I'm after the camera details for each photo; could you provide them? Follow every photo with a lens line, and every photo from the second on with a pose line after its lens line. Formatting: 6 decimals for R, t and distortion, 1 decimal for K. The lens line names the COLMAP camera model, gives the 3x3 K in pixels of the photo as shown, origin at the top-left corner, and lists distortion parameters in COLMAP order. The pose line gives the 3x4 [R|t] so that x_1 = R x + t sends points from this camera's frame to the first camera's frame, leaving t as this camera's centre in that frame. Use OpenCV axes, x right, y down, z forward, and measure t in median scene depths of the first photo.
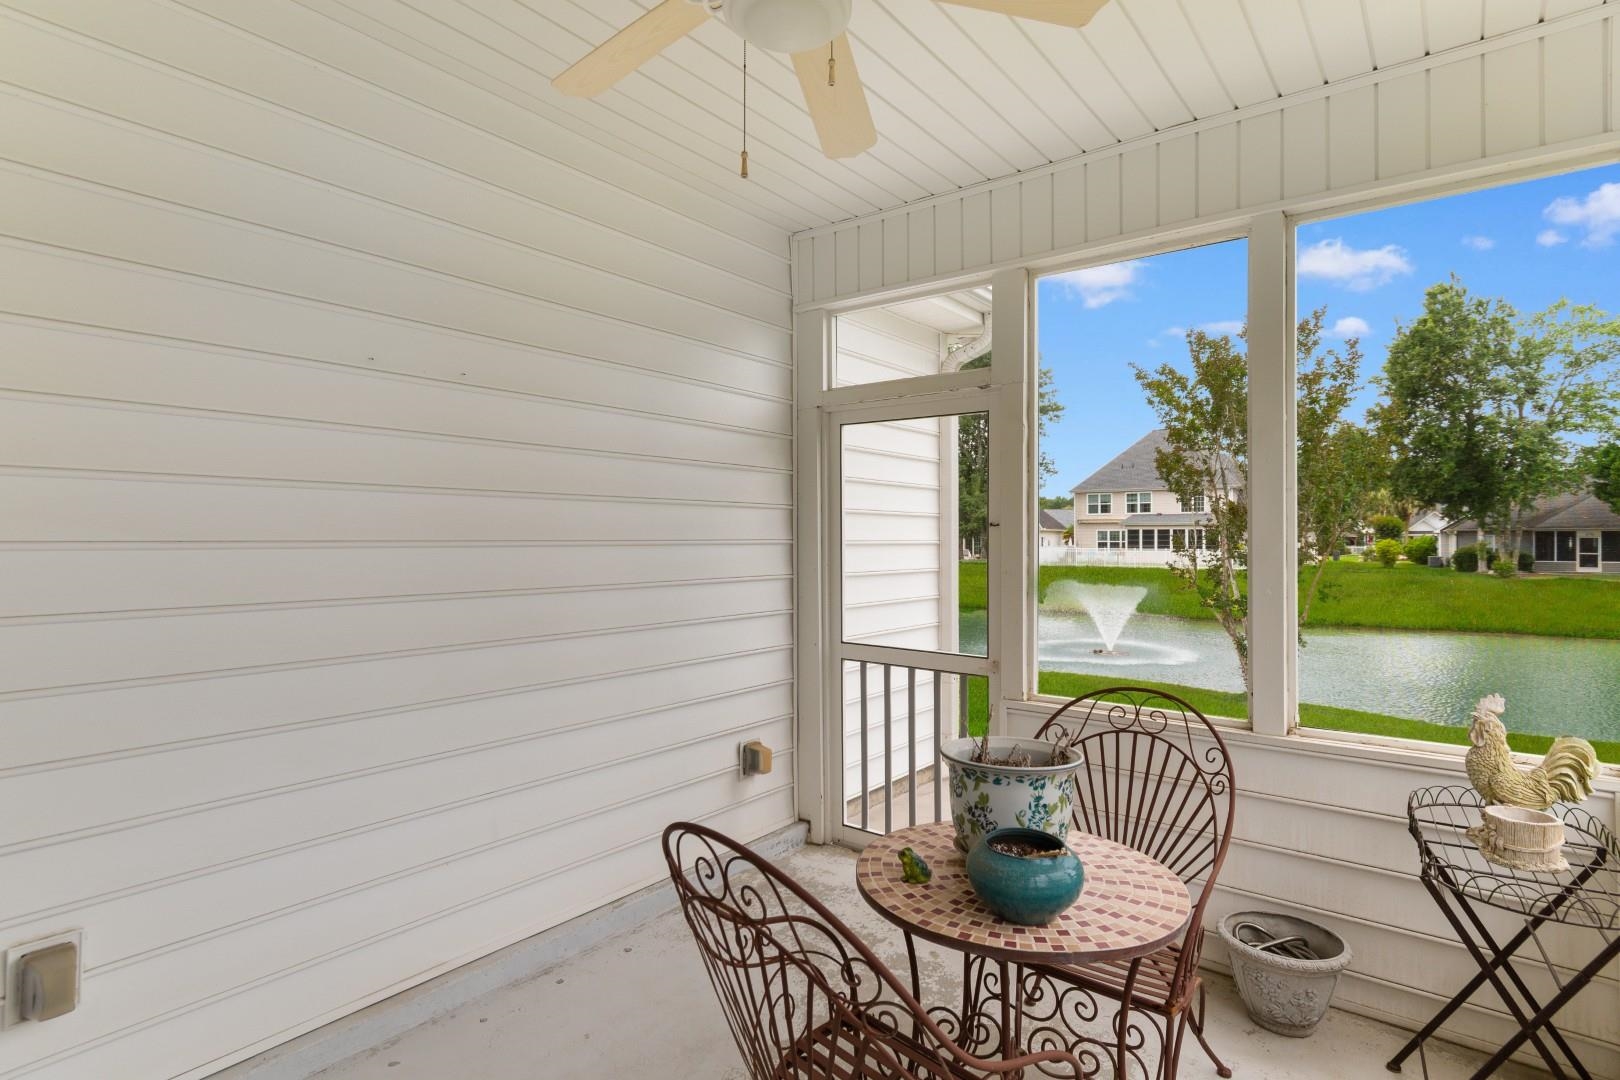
lens RADIAL K [[831.3, 0, 810.9], [0, 831.3, 528.8], [0, 0, 1]] dist [0.002836, 0.000022]
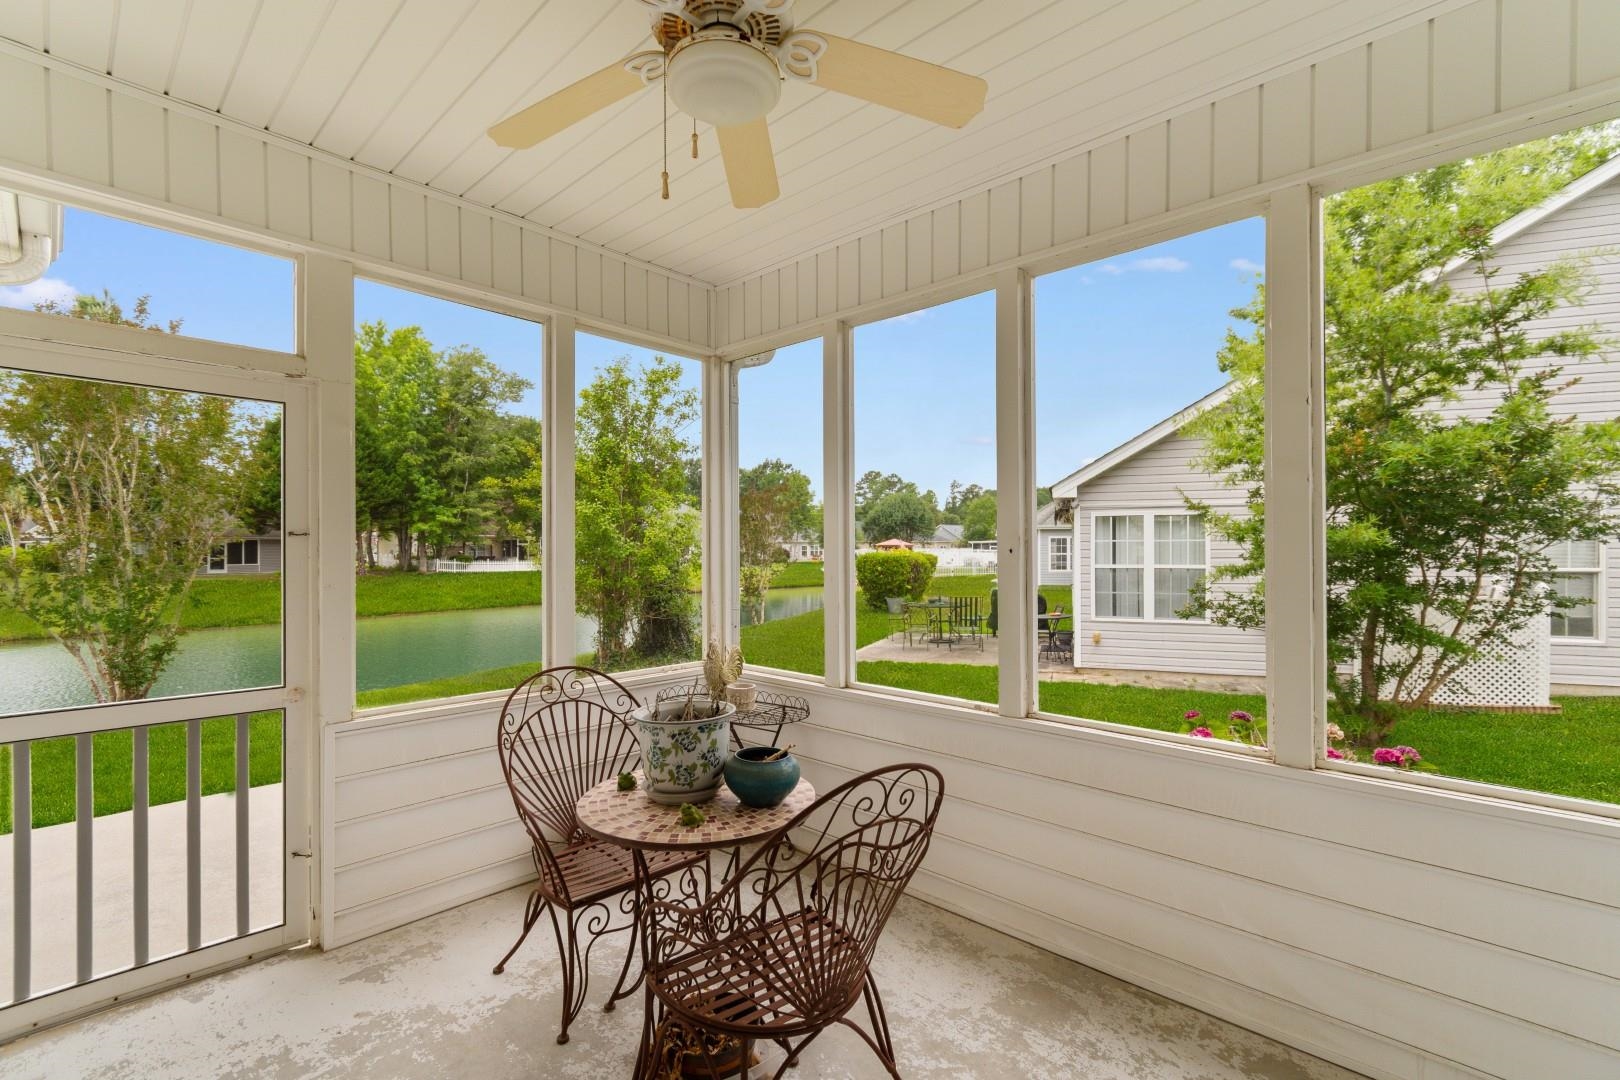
lens RADIAL K [[712.6, 0, 811.8], [0, 712.6, 552.6], [0, 0, 1]] dist [0.006060, -0.002600]
pose [[0.084573, -0.008829, 0.996378, -0.662929], [-0.012219, 0.999876, 0.009897, 0.000175], [-0.996342, -0.013012, 0.084454, 0.528054]]
